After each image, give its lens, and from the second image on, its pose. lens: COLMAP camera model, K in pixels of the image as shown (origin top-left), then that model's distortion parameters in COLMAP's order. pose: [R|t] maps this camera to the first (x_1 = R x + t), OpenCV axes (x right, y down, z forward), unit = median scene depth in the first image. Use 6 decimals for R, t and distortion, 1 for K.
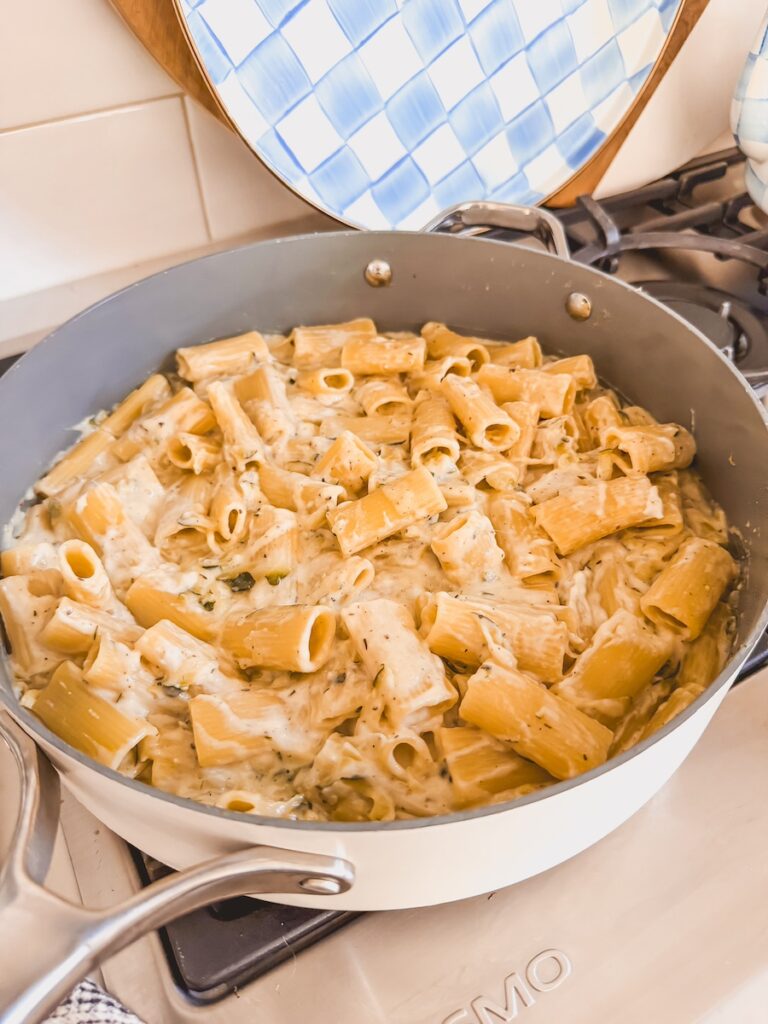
lens RADIAL K [[796.6, 0, 380.5], [0, 796.6, 508.5], [0, 0, 1]] dist [-0.039077, 0.011818]
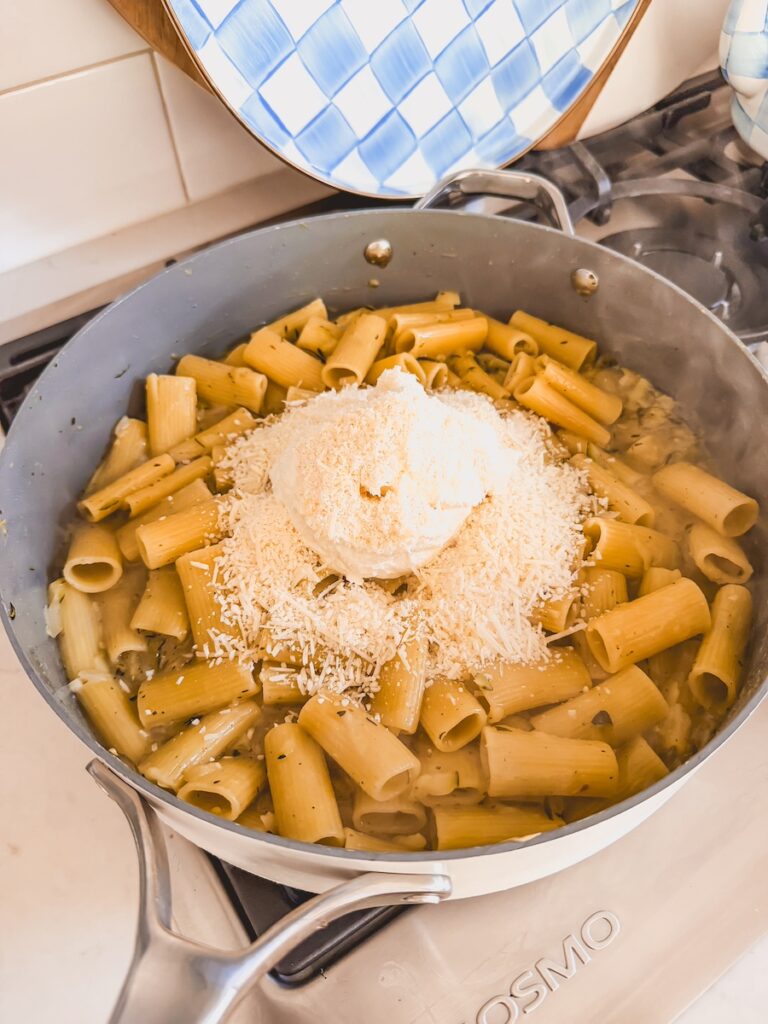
lens RADIAL K [[796.6, 0, 377.6], [0, 796.6, 510.0], [0, 0, 1]] dist [-0.039077, 0.011818]
pose [[0.997042, -0.063379, 0.043487, -0.058339], [0.057446, 0.990334, 0.126247, -0.085628], [-0.051068, -0.123375, 0.991045, -0.013226]]
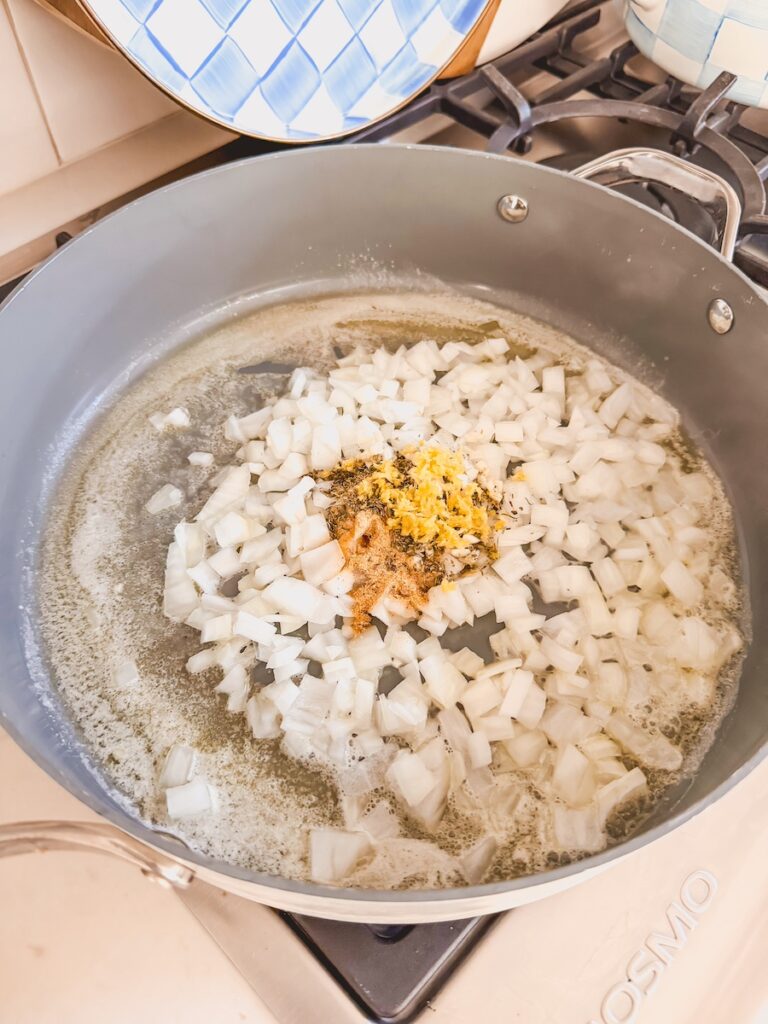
lens RADIAL K [[796.6, 0, 380.5], [0, 796.6, 512.1], [0, 0, 1]] dist [-0.039077, 0.011818]
pose [[0.955361, -0.214180, 0.203502, -0.160543], [0.172368, 0.963496, 0.204854, -0.110763], [-0.239949, -0.160632, 0.957404, 0.074386]]
